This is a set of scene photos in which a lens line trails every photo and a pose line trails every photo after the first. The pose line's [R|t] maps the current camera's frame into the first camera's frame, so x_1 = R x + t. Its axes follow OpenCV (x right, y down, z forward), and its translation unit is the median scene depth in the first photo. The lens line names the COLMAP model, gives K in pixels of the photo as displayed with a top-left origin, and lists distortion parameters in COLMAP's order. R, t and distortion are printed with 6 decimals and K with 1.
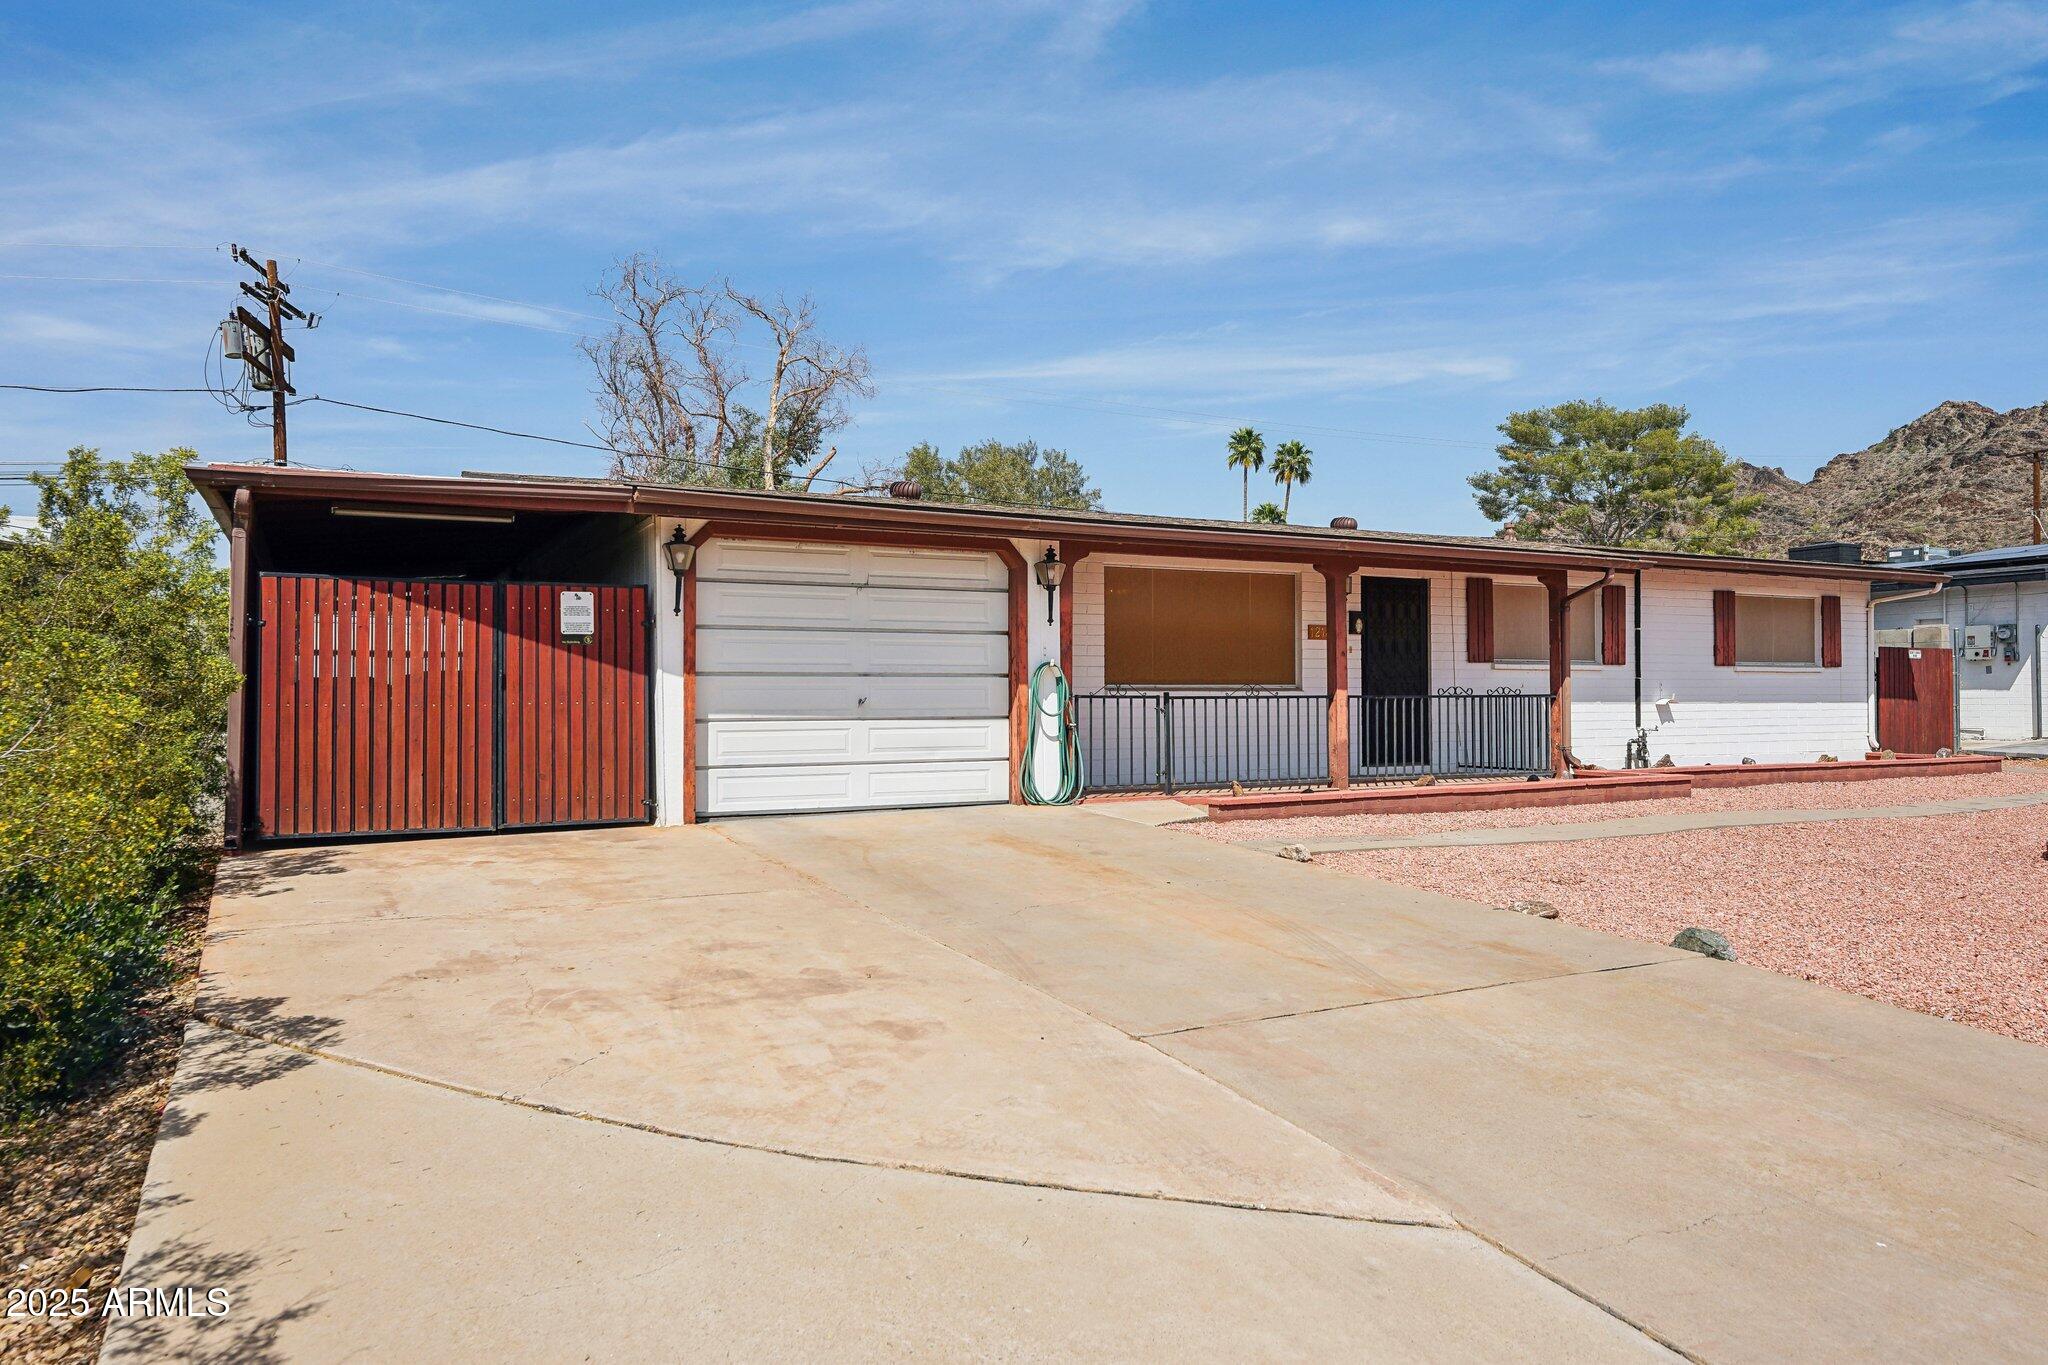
lens RADIAL K [[1380.5, 0, 1027.7], [0, 1380.5, 706.3], [0, 0, 1]] dist [-0.003465, -0.002862]
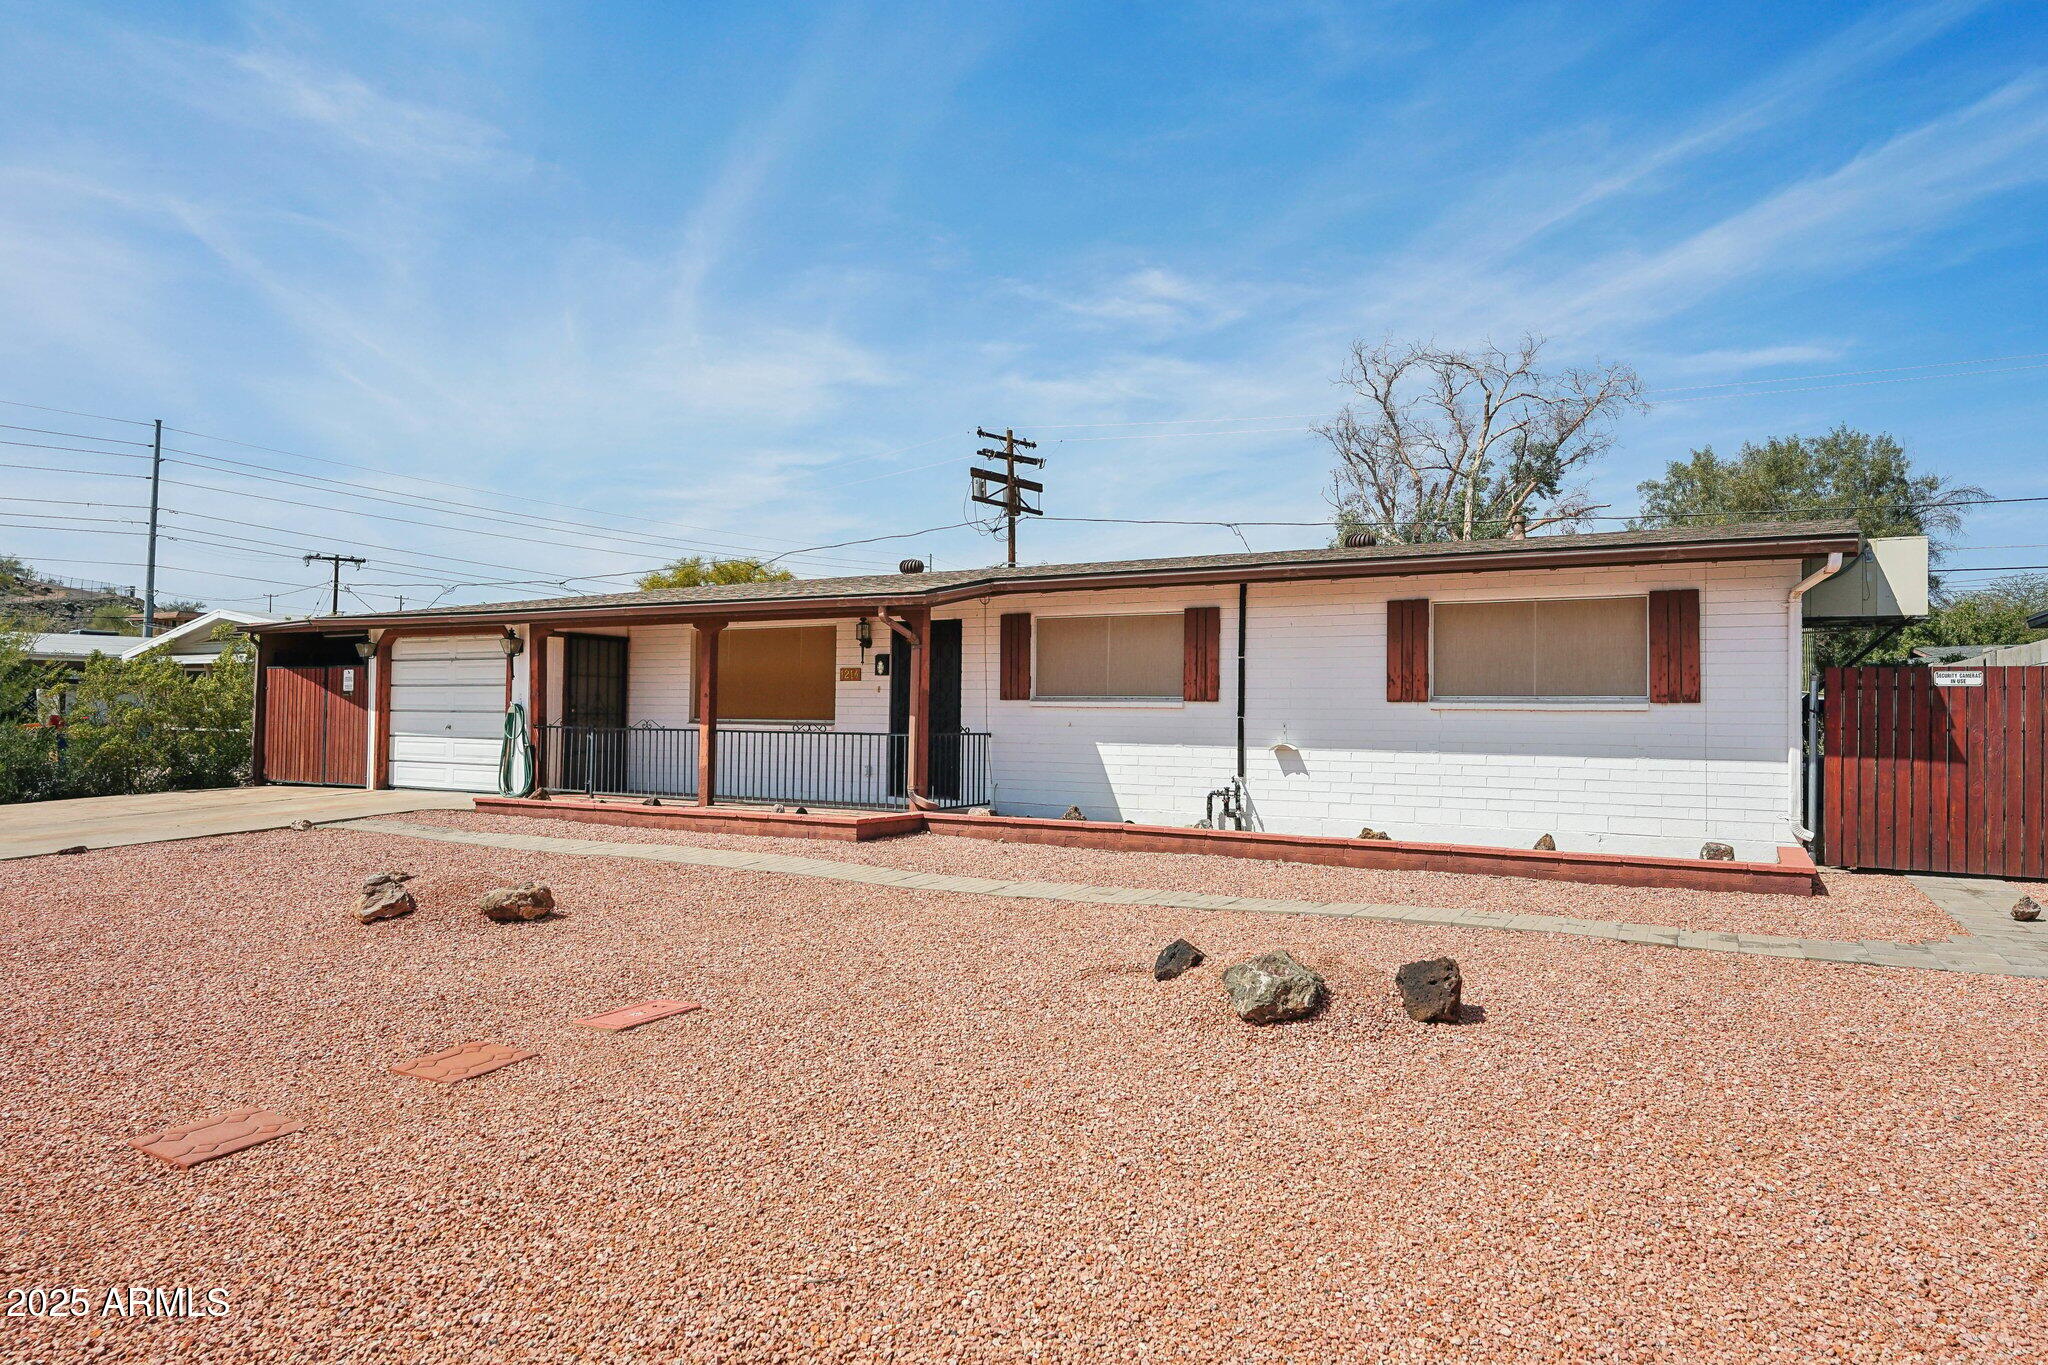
lens RADIAL K [[1216.8, 0, 1023.5], [0, 1216.8, 618.4], [0, 0, 1]] dist [-0.002133, -0.000868]
pose [[0.545284, -0.057603, -0.836270, 0.982381], [-0.017880, 0.996610, -0.080306, -0.018522], [0.838060, 0.058742, 0.542406, 0.493132]]
